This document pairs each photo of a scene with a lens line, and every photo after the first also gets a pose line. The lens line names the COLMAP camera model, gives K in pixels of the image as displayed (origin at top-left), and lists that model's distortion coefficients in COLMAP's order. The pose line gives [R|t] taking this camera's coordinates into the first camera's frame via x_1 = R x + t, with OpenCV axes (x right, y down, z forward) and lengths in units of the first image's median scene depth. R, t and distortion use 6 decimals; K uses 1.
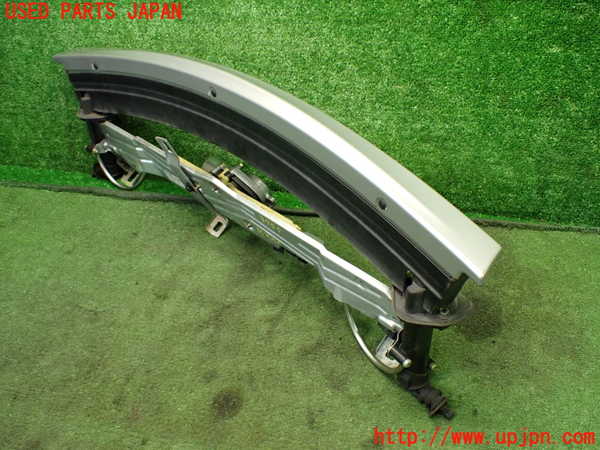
lens RADIAL K [[527.7, 0, 300.0], [0, 527.7, 225.0], [0, 0, 1]] dist [-0.040197, -0.015415]
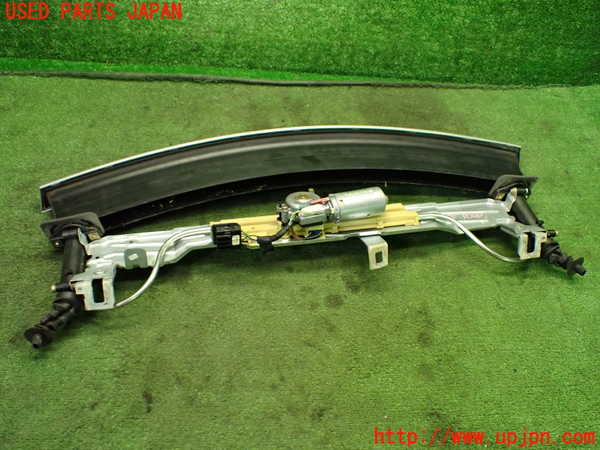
lens RADIAL K [[527.7, 0, 300.0], [0, 527.7, 225.0], [0, 0, 1]] dist [-0.040197, -0.015415]
pose [[0.944239, -0.112082, 0.309595, -0.409678], [0.063278, 0.984523, 0.163433, 0.110920], [-0.323122, -0.134729, 0.936718, -0.230512]]
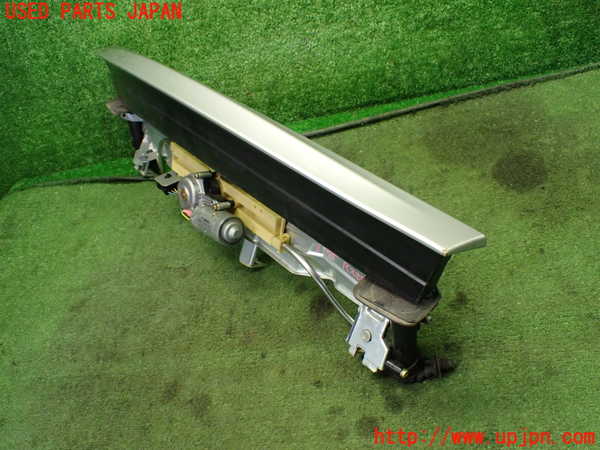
lens RADIAL K [[527.7, 0, 300.0], [0, 527.7, 225.0], [0, 0, 1]] dist [-0.040197, -0.015415]
pose [[0.956840, -0.278374, -0.083460, -0.033117], [0.285714, 0.953598, 0.094963, 0.040394], [0.053152, -0.114710, 0.991976, -0.084259]]
